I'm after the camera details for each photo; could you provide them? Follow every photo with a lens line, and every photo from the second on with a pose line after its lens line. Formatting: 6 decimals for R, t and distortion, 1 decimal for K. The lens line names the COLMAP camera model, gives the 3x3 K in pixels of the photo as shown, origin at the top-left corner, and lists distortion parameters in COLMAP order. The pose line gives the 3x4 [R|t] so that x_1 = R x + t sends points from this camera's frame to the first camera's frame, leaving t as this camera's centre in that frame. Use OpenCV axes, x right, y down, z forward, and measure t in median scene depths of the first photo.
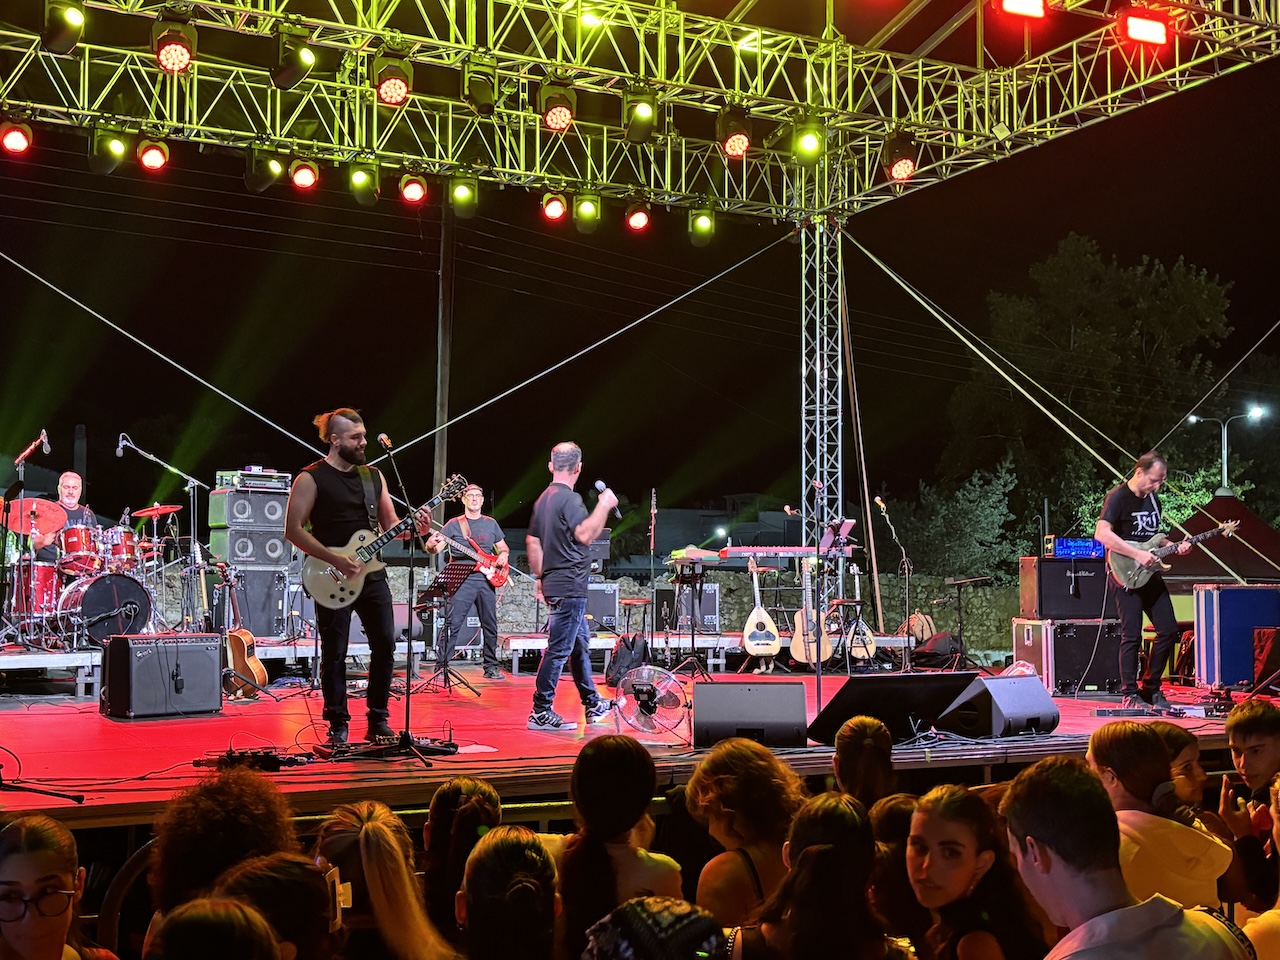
lens RADIAL K [[1491.0, 0, 640.0], [0, 1491.0, 480.0], [0, 0, 1]] dist [0.195818, -0.571825]
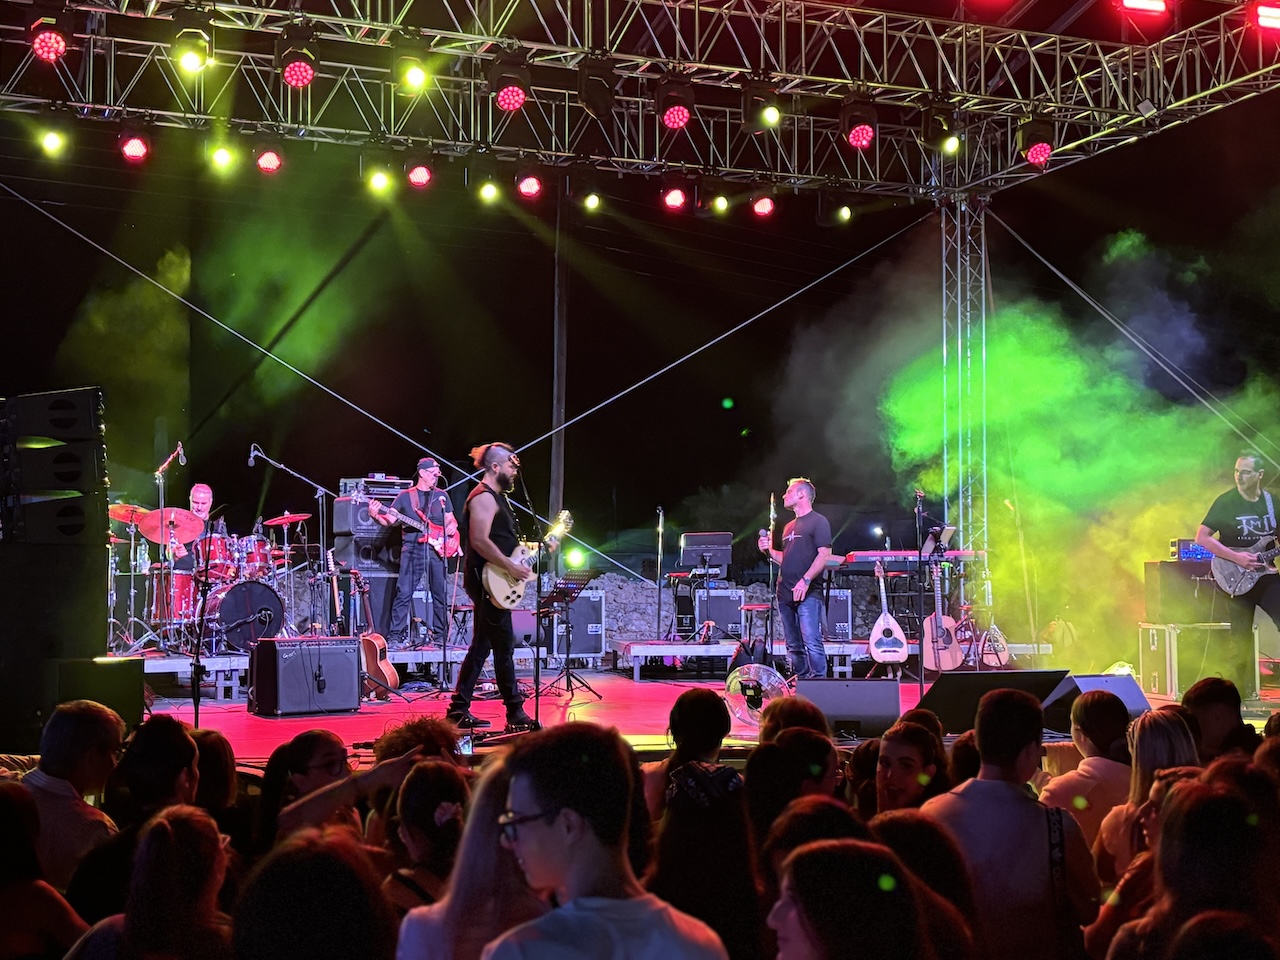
lens RADIAL K [[1740.7, 0, 640.0], [0, 1740.7, 480.0], [0, 0, 1]] dist [0.122854, -0.070842]
pose [[0.996403, -0.009484, -0.084211, 0.015987], [0.009945, 0.999938, 0.005061, -0.008529], [0.084157, -0.005880, 0.996435, -0.137787]]
